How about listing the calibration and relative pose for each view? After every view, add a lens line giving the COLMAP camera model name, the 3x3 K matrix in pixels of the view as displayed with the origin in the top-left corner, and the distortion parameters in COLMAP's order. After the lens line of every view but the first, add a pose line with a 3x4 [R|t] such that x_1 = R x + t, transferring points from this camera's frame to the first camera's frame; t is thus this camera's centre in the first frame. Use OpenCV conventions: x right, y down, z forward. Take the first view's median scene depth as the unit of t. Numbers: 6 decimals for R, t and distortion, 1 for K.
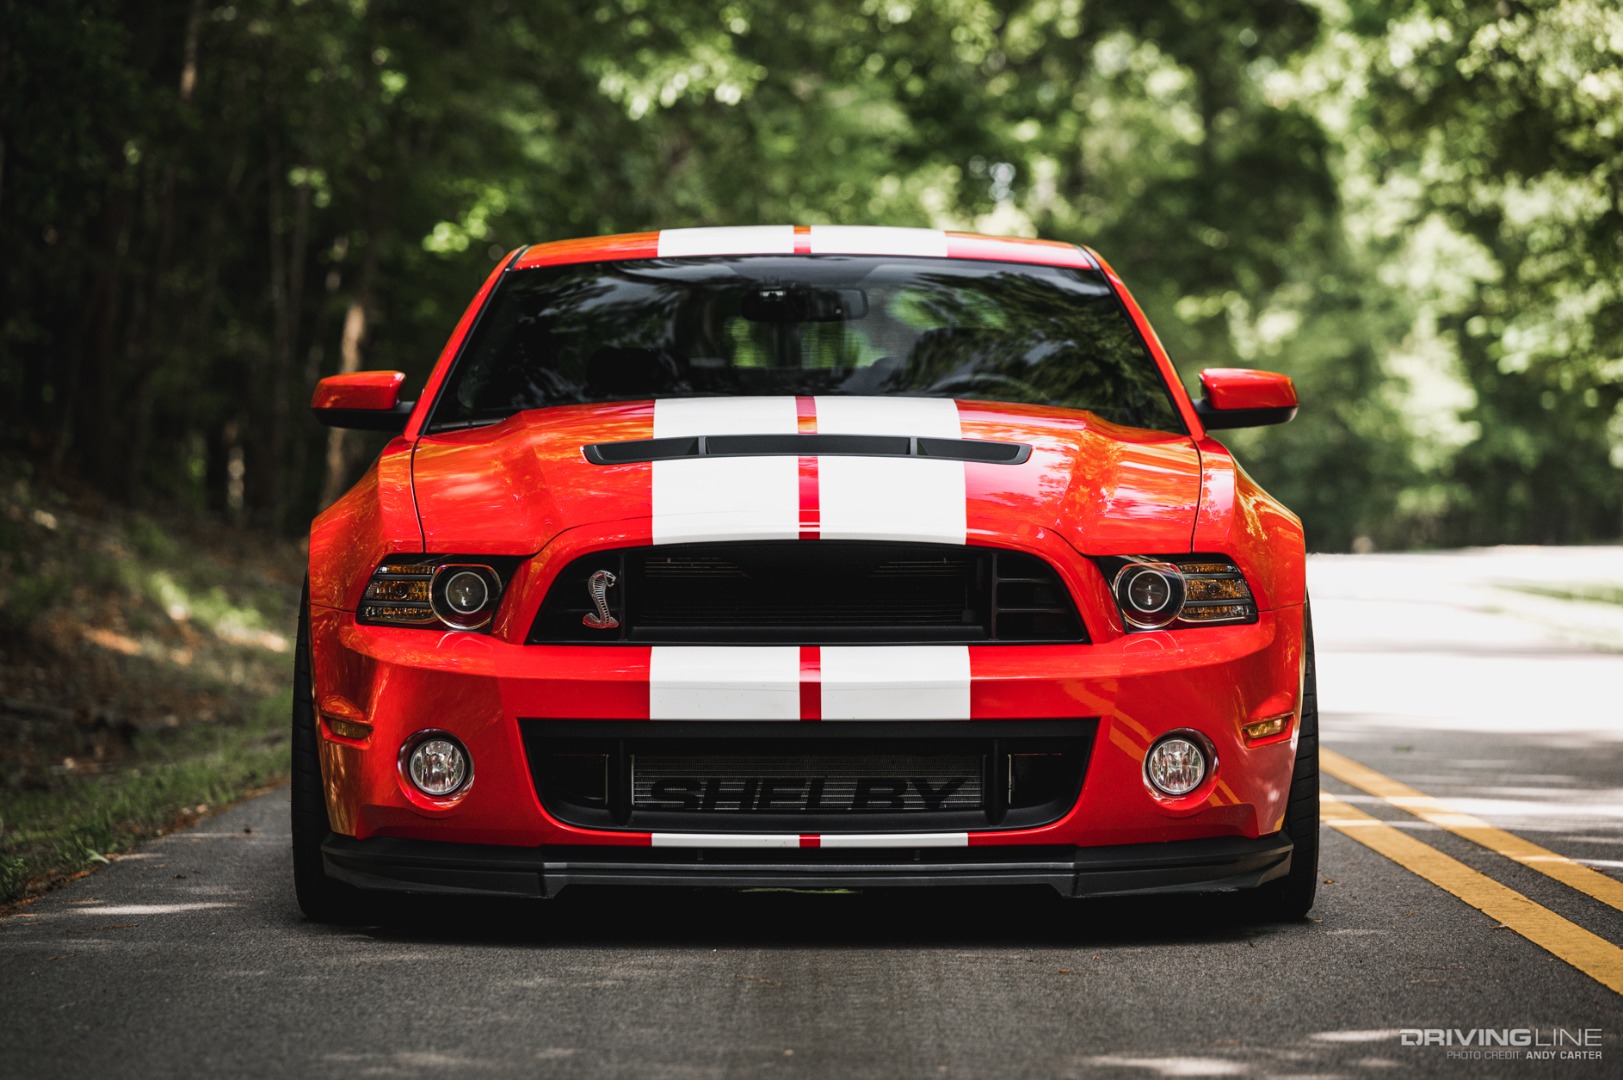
lens RADIAL K [[5874.4, 0, 811.7], [0, 5874.4, 540.9], [0, 0, 1]] dist [0.168126, 0.000000]
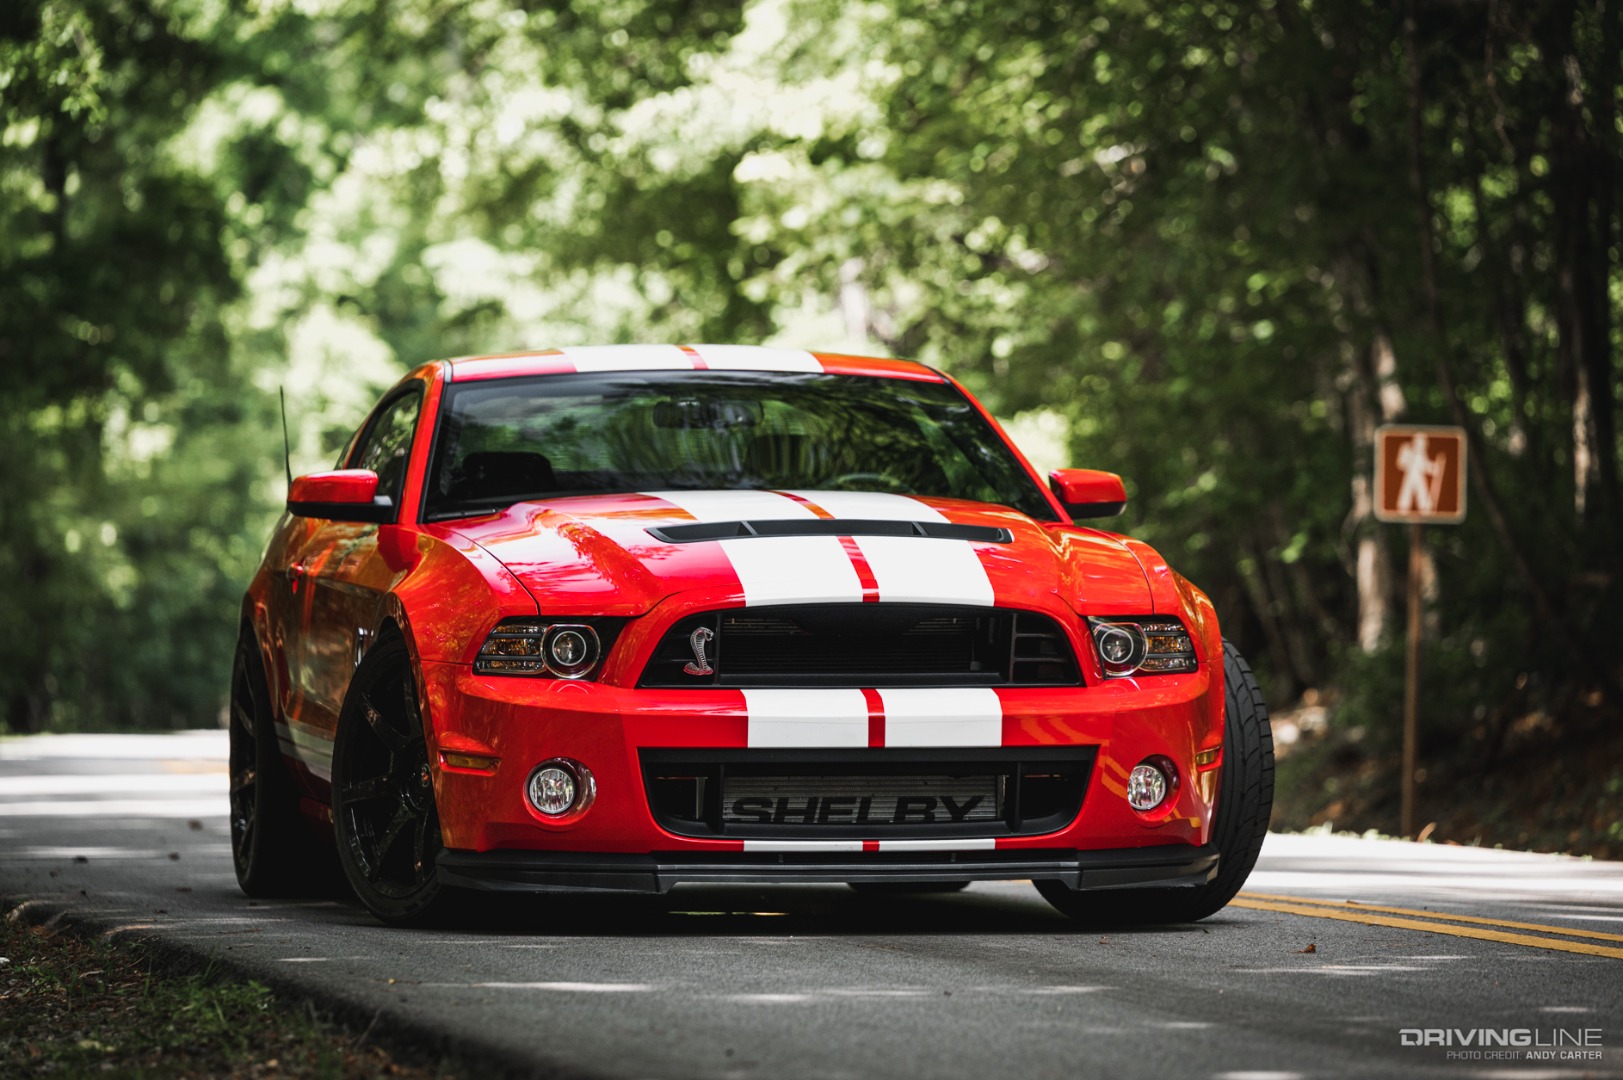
lens RADIAL K [[7693.2, 0, 811.2], [0, 7693.2, 538.2], [0, 0, 1]] dist [0.966344, 0.000000]
pose [[0.982598, 0.001072, 0.185741, -0.311405], [0.003448, 0.999706, -0.024010, 0.024940], [-0.185712, 0.024232, 0.982305, -0.590243]]
